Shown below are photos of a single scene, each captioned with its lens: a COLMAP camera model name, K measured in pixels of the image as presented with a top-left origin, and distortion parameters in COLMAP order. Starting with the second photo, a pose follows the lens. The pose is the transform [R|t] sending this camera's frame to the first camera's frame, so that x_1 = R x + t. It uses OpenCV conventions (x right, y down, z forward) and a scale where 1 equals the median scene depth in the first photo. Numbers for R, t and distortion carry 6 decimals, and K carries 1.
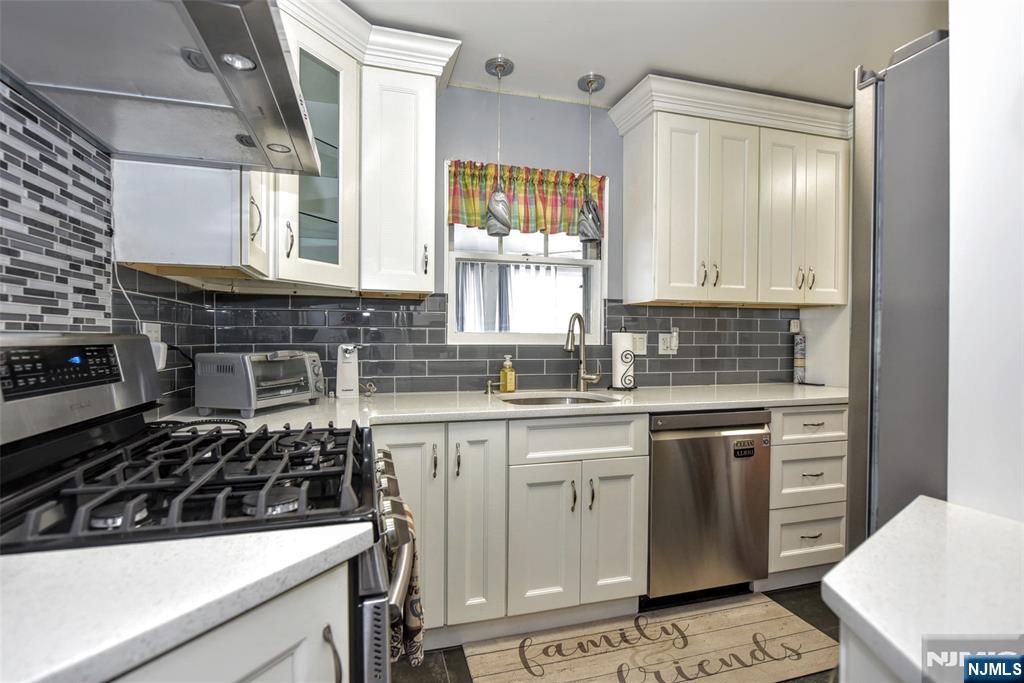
lens RADIAL K [[510.3, 0, 512.0], [0, 510.3, 341.5], [0, 0, 1]] dist [-0.000671, -0.000089]
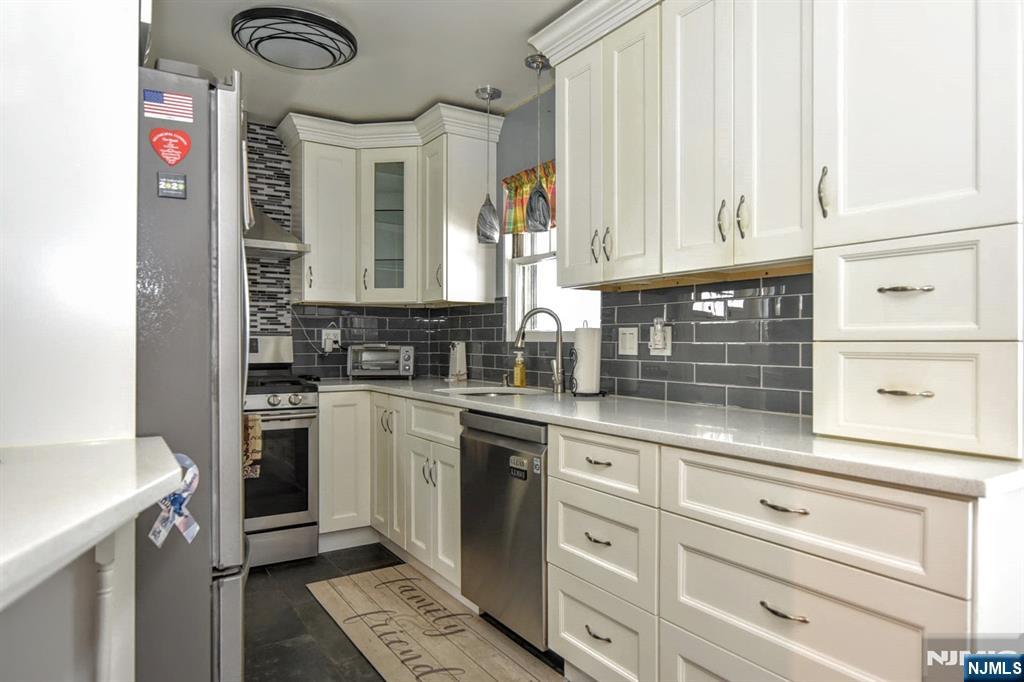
lens RADIAL K [[640.1, 0, 517.6], [0, 640.1, 339.8], [0, 0, 1]] dist [-0.005371, -0.000033]
pose [[0.278040, -0.006262, -0.960549, 1.230428], [-0.008069, 0.999928, -0.008855, 0.013886], [0.960536, 0.010213, 0.277969, 0.618326]]
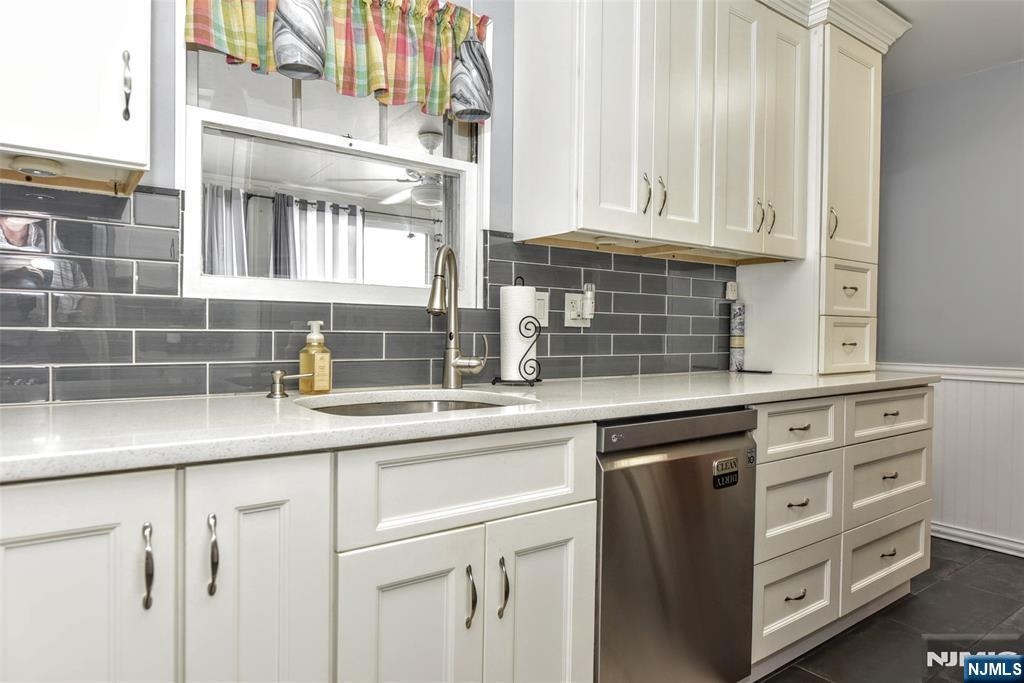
lens RADIAL K [[640.1, 0, 517.6], [0, 640.1, 340.3], [0, 0, 1]] dist [-0.005371, -0.000033]
pose [[0.937576, -0.000341, 0.347782, -0.040279], [-0.001735, 0.999982, 0.005656, 0.041090], [-0.347777, -0.005906, 0.937559, 0.322219]]
